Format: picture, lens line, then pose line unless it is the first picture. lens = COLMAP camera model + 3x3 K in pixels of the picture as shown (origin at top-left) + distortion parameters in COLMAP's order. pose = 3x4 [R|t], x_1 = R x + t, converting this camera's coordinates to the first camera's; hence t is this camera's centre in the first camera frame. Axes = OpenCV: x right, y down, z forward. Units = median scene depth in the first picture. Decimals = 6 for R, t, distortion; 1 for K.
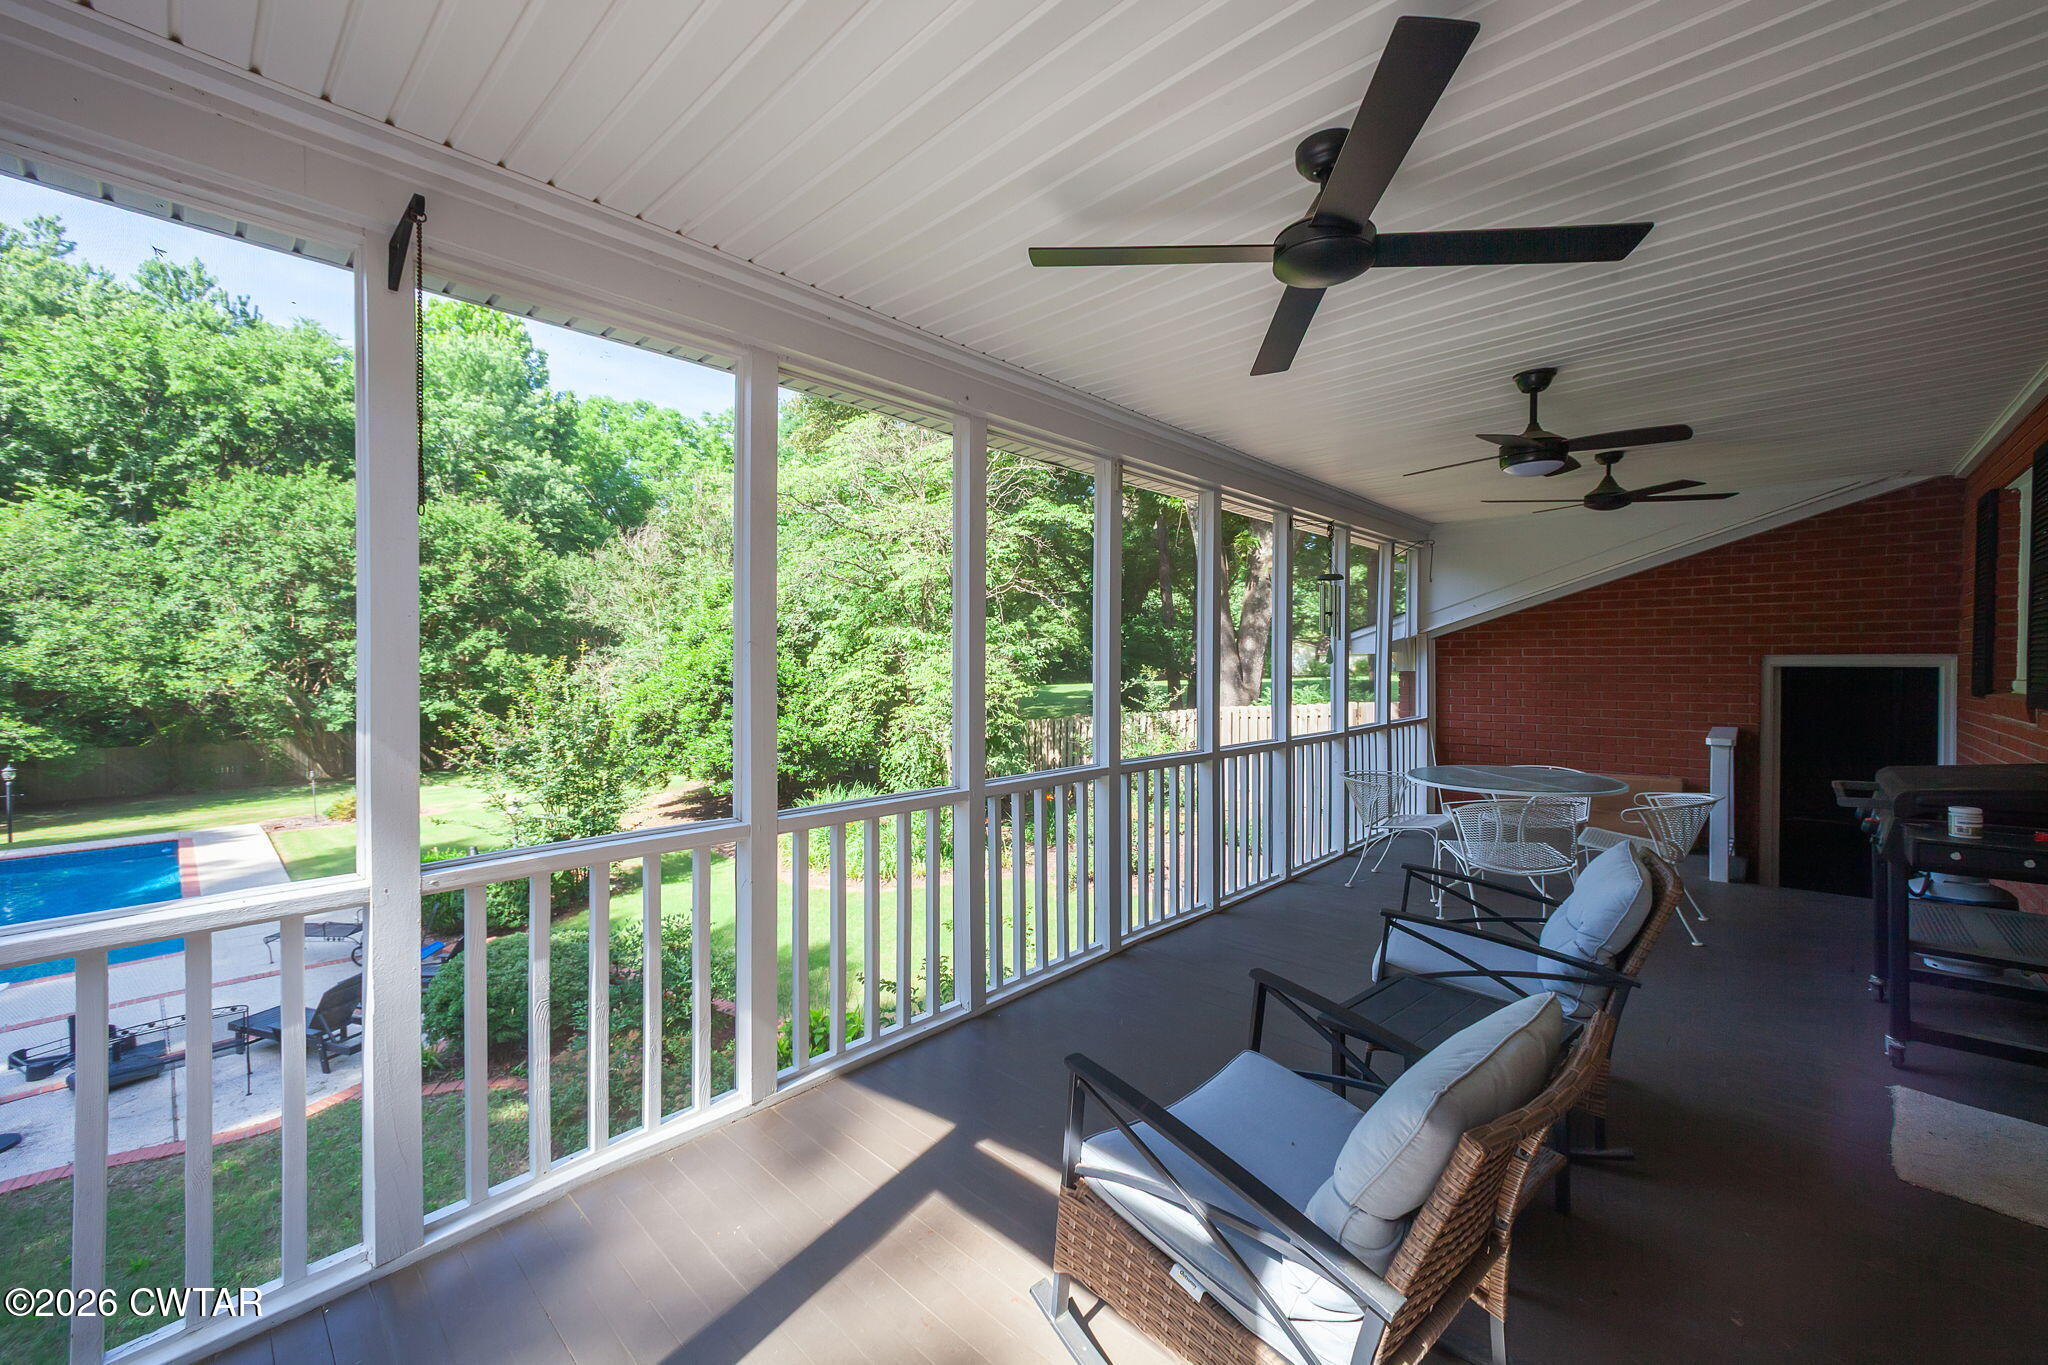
lens RADIAL K [[801.9, 0, 1041.6], [0, 801.9, 675.8], [0, 0, 1]] dist [0.001951, 0.000854]
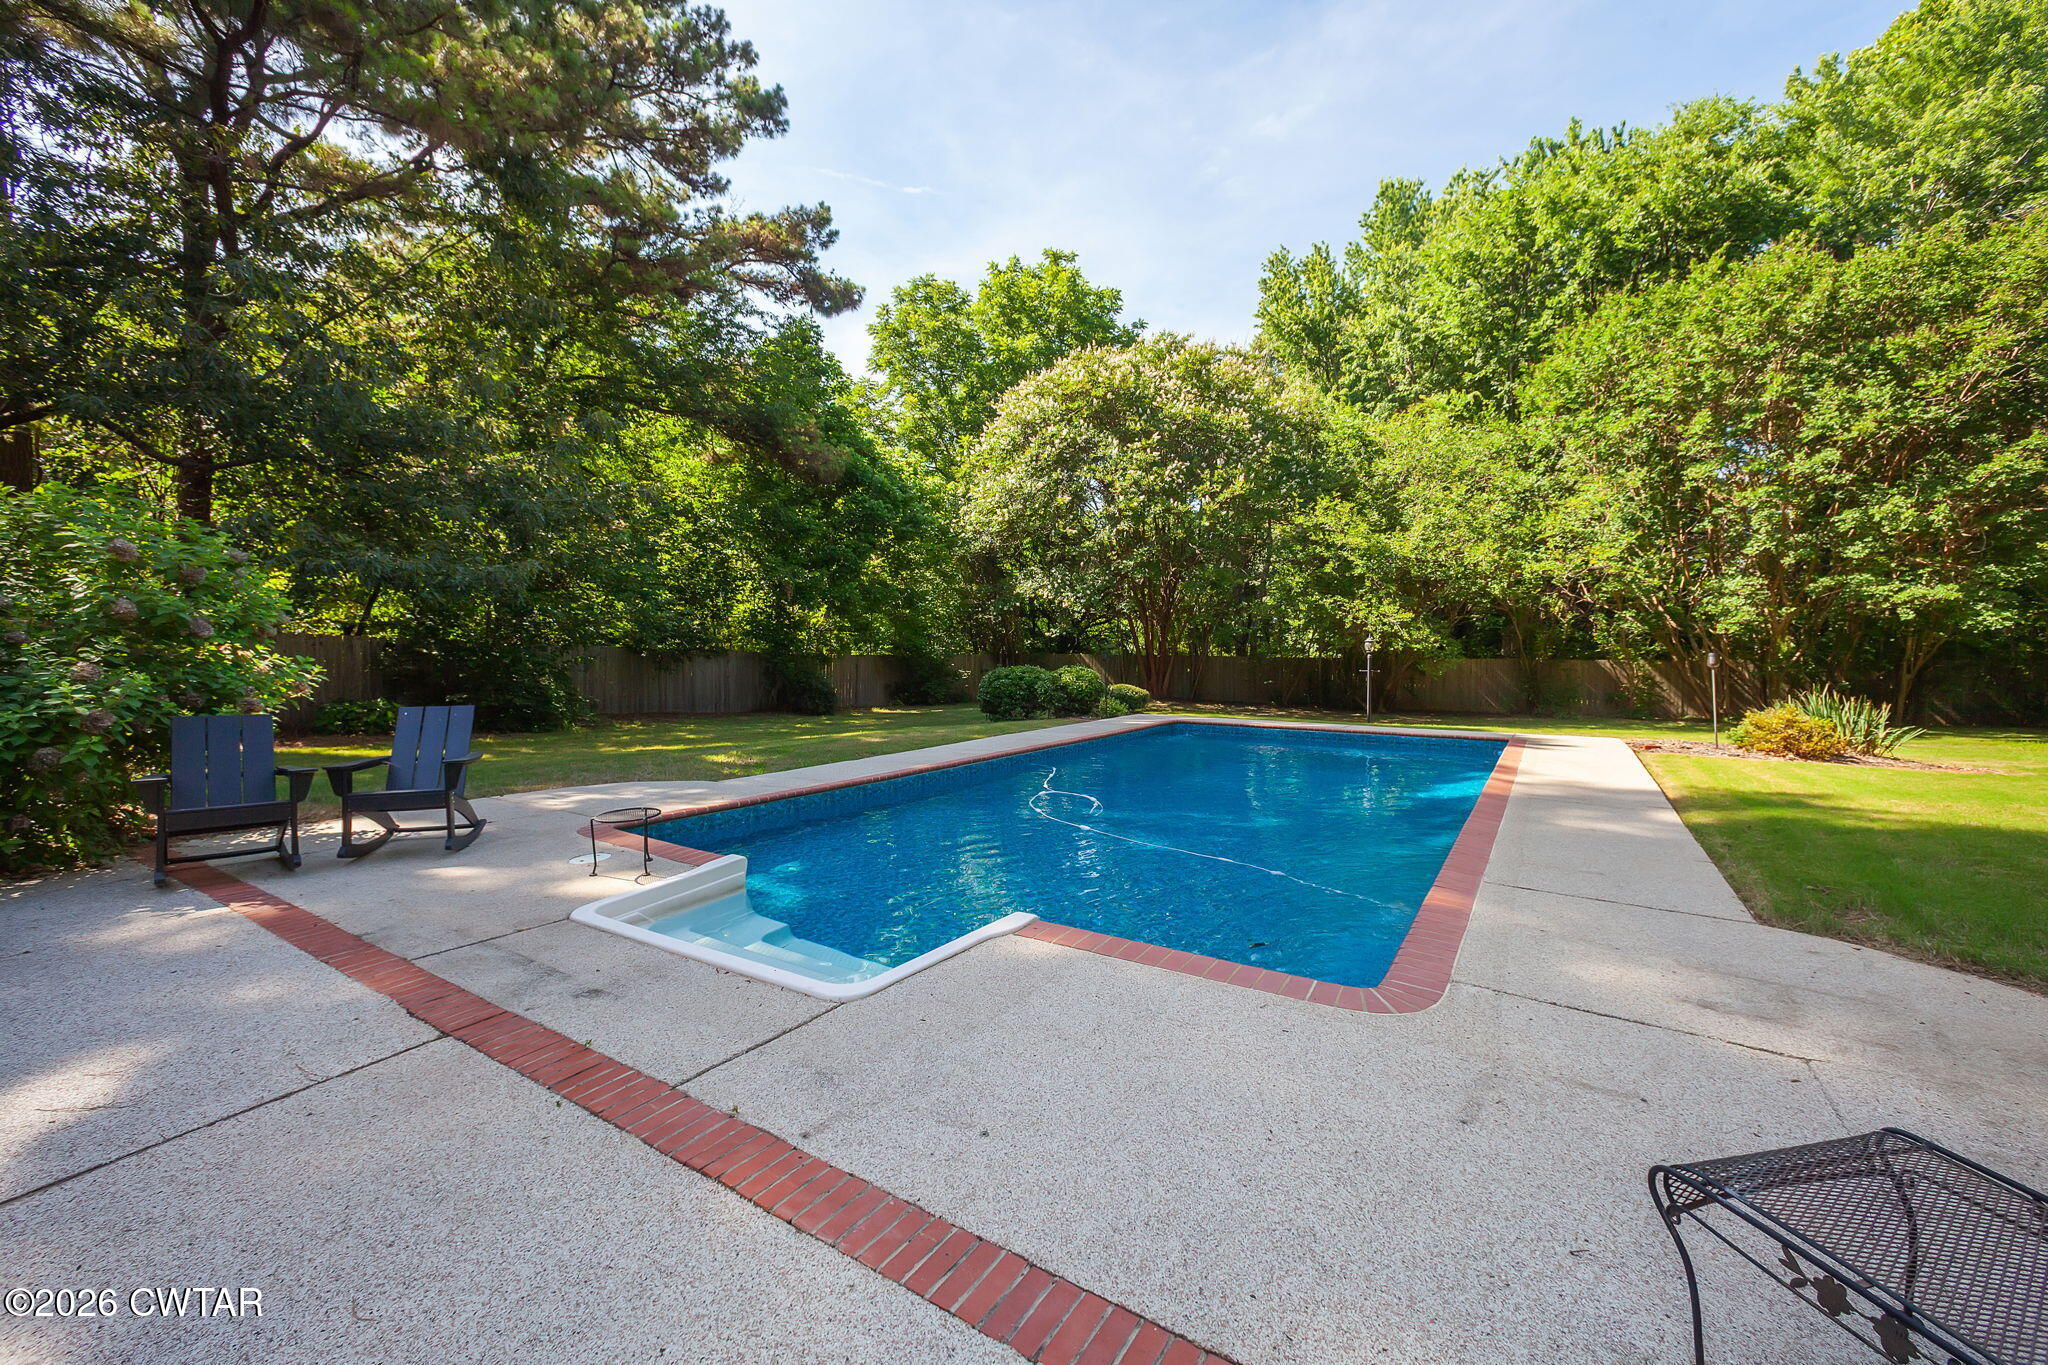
lens RADIAL K [[801.9, 0, 1029.8], [0, 801.9, 668.4], [0, 0, 1]] dist [0.001951, 0.000854]
pose [[0.162022, 0.022466, -0.986531, -0.338878], [-0.012756, 0.999705, 0.020671, 0.092552], [0.986705, 0.009235, 0.162260, 0.348040]]
